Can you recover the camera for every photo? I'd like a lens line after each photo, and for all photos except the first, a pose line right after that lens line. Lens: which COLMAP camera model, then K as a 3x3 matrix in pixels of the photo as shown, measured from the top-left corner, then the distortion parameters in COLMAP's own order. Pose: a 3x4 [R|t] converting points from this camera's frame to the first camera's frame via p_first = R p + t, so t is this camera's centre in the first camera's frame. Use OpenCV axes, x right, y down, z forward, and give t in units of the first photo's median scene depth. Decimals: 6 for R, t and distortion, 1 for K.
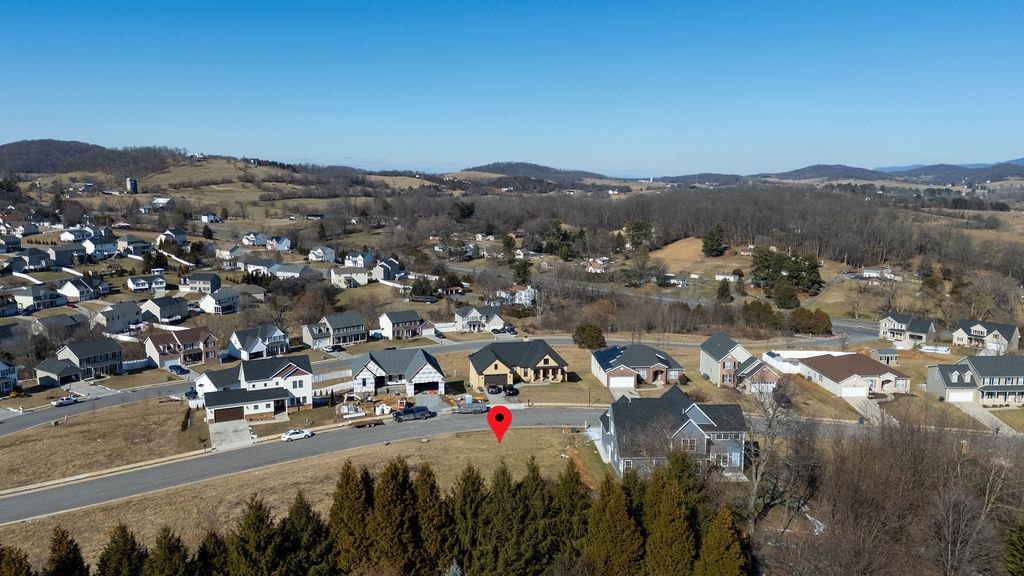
lens RADIAL K [[745.8, 0, 512.0], [0, 745.8, 288.0], [0, 0, 1]] dist [0.088221, -0.075314]
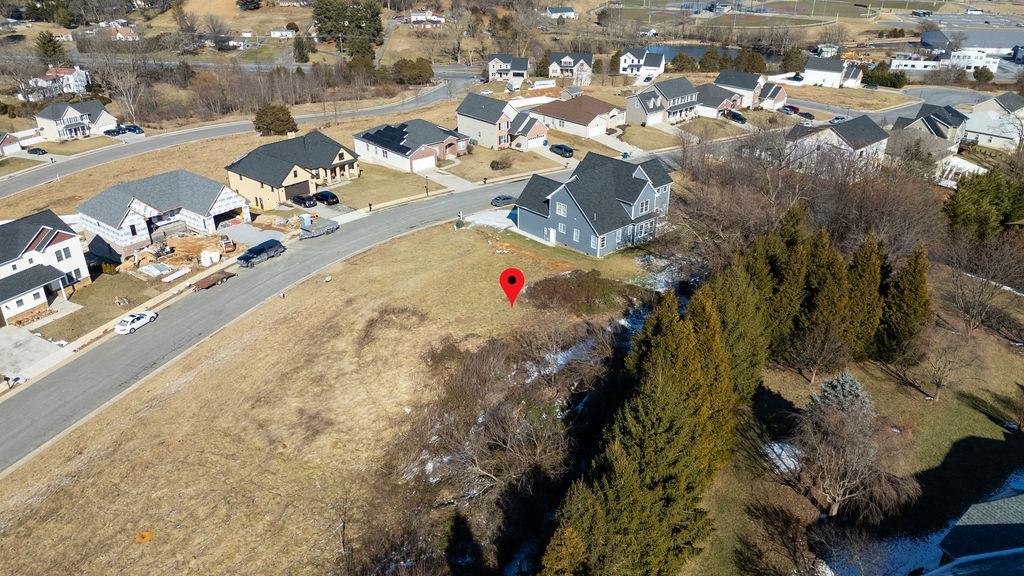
lens RADIAL K [[745.8, 0, 512.0], [0, 745.8, 288.0], [0, 0, 1]] dist [0.088221, -0.075314]
pose [[0.780600, -0.283748, 0.556911, -0.324470], [0.097815, 0.935494, 0.339534, -0.032281], [-0.617329, -0.210566, 0.758002, 0.208350]]
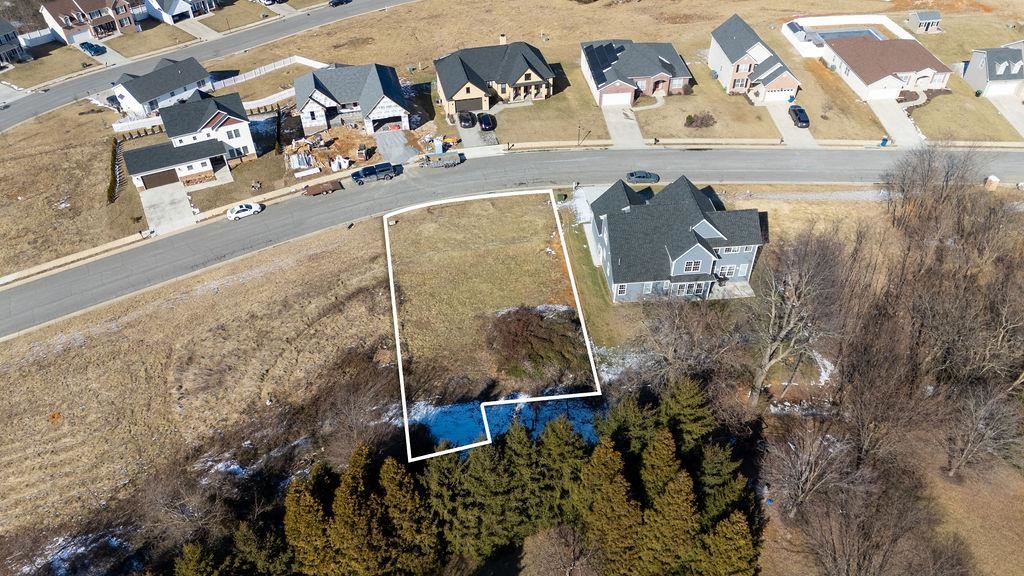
lens RADIAL K [[745.8, 0, 512.0], [0, 745.8, 288.0], [0, 0, 1]] dist [0.088221, -0.075314]
pose [[0.999221, -0.035940, 0.016319, 0.006083], [0.021355, 0.839947, 0.542248, -0.161939], [-0.033195, -0.541477, 0.840060, 0.167866]]
